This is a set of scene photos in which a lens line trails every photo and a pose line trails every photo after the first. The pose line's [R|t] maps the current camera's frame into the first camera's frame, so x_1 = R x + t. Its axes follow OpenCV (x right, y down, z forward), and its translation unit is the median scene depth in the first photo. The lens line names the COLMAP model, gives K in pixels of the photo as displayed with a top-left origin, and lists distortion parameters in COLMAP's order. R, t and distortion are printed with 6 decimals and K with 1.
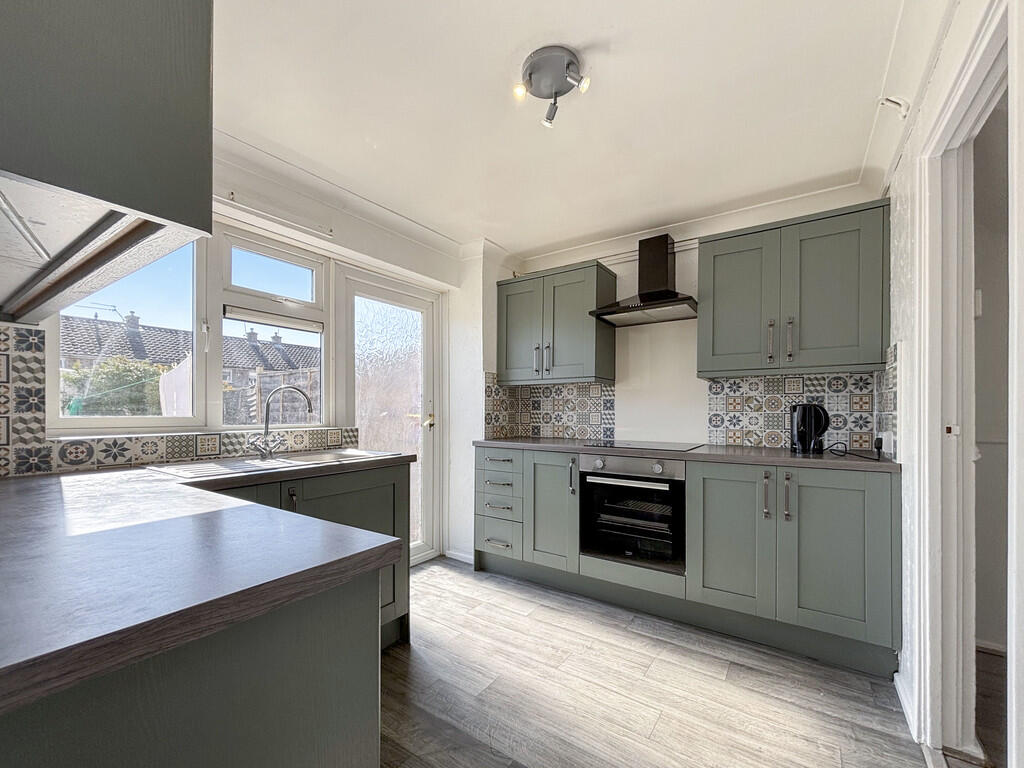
lens RADIAL K [[412.9, 0, 514.3], [0, 412.9, 390.5], [0, 0, 1]] dist [-0.002276, -0.000496]
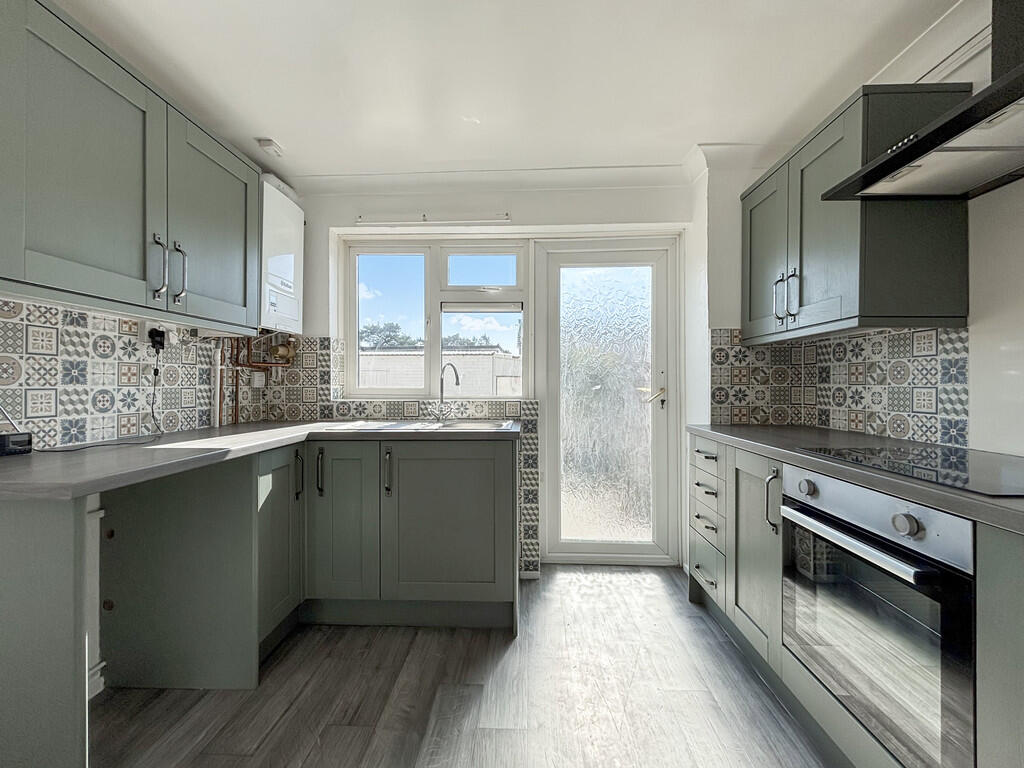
lens RADIAL K [[416.3, 0, 512.9], [0, 416.3, 370.0], [0, 0, 1]] dist [0.000465, -0.000147]
pose [[0.537441, -0.028394, -0.842823, 0.376826], [0.040275, 0.999157, -0.007979, 0.018031], [0.842339, -0.029656, 0.538132, 0.349669]]
